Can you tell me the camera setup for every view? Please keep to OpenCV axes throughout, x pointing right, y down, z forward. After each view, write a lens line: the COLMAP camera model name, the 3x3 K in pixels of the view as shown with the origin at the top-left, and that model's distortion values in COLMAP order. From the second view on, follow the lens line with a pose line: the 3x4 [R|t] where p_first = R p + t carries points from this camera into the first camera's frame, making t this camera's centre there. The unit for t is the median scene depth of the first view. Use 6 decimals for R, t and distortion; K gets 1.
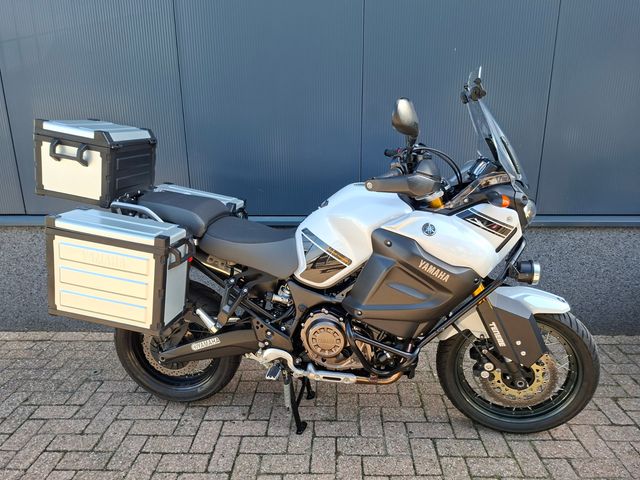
lens RADIAL K [[461.7, 0, 327.2], [0, 461.7, 236.4], [0, 0, 1]] dist [0.034201, -0.041167]
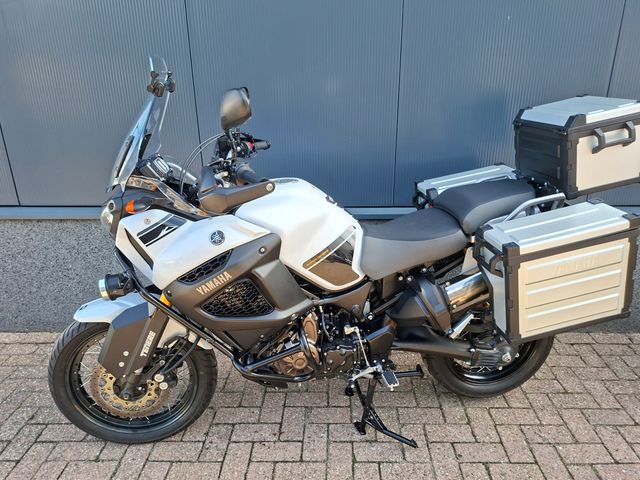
lens RADIAL K [[461.7, 0, 332.6], [0, 461.7, 239.4], [0, 0, 1]] dist [0.034201, -0.041167]
pose [[0.999878, -0.003440, 0.015251, -0.085016], [0.002133, 0.996384, 0.084933, -0.081005], [-0.015488, -0.084890, 0.996270, 0.134774]]
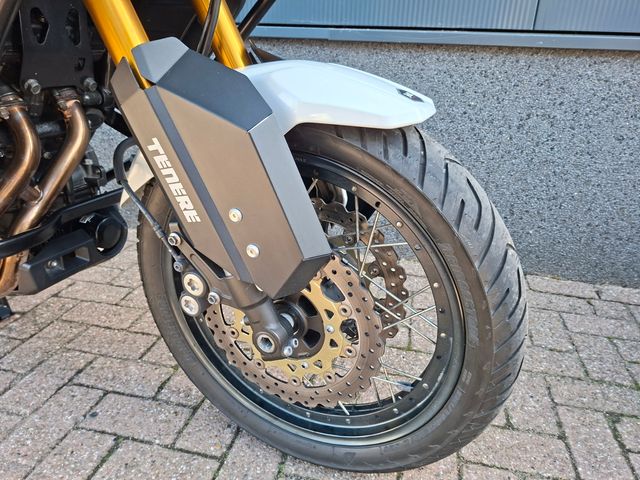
lens RADIAL K [[455.1, 0, 336.5], [0, 455.1, 250.4], [0, 0, 1]] dist [0.022649, -0.008600]
pose [[0.981128, 0.111698, -0.157832, 0.473843], [-0.089636, 0.986002, 0.140593, 0.182354], [0.171327, -0.123792, 0.977406, 0.636048]]
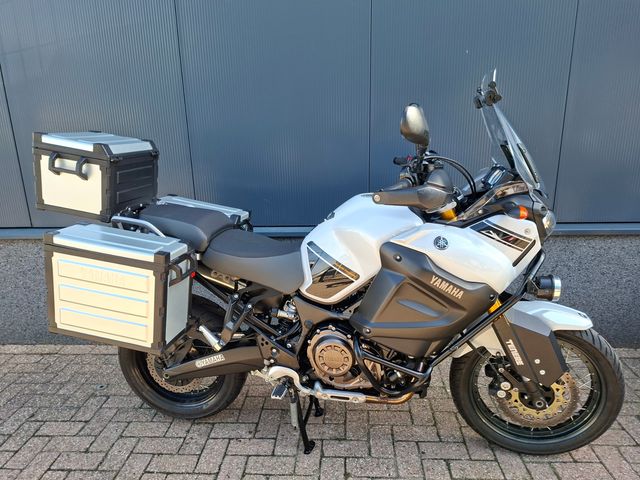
lens RADIAL K [[461.7, 0, 322.2], [0, 461.7, 244.7], [0, 0, 1]] dist [0.034201, -0.041167]
pose [[0.999401, -0.008191, -0.033619, 0.007500], [0.008405, 0.999945, 0.006221, -0.015725], [0.033566, -0.006499, 0.999415, 0.038110]]
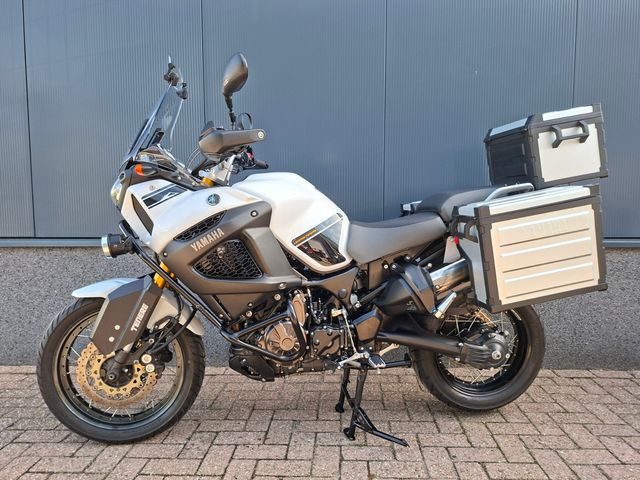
lens RADIAL K [[461.7, 0, 329.6], [0, 461.7, 248.5], [0, 0, 1]] dist [0.034201, -0.041167]
pose [[0.999982, 0.004228, -0.004285, -0.049974], [-0.004935, 0.983423, -0.181256, 0.206511], [0.003448, 0.181274, 0.983427, 0.088398]]
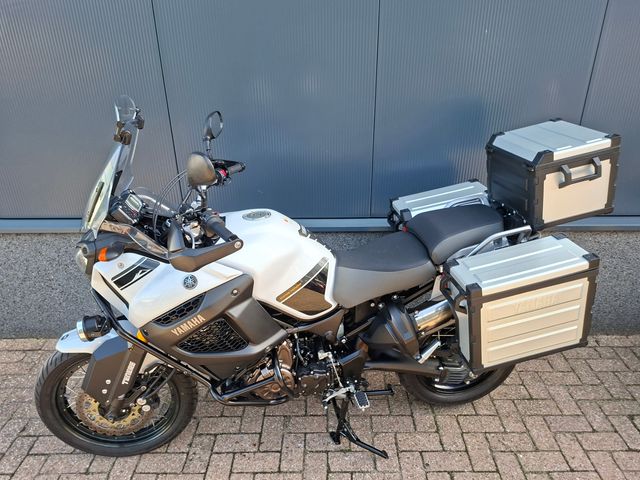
lens RADIAL K [[461.7, 0, 328.5], [0, 461.7, 247.2], [0, 0, 1]] dist [0.034201, -0.041167]
pose [[0.999562, -0.010843, 0.027537, -0.051560], [0.005715, 0.983672, 0.179878, -0.211027], [-0.029038, -0.179642, 0.983303, 0.129845]]
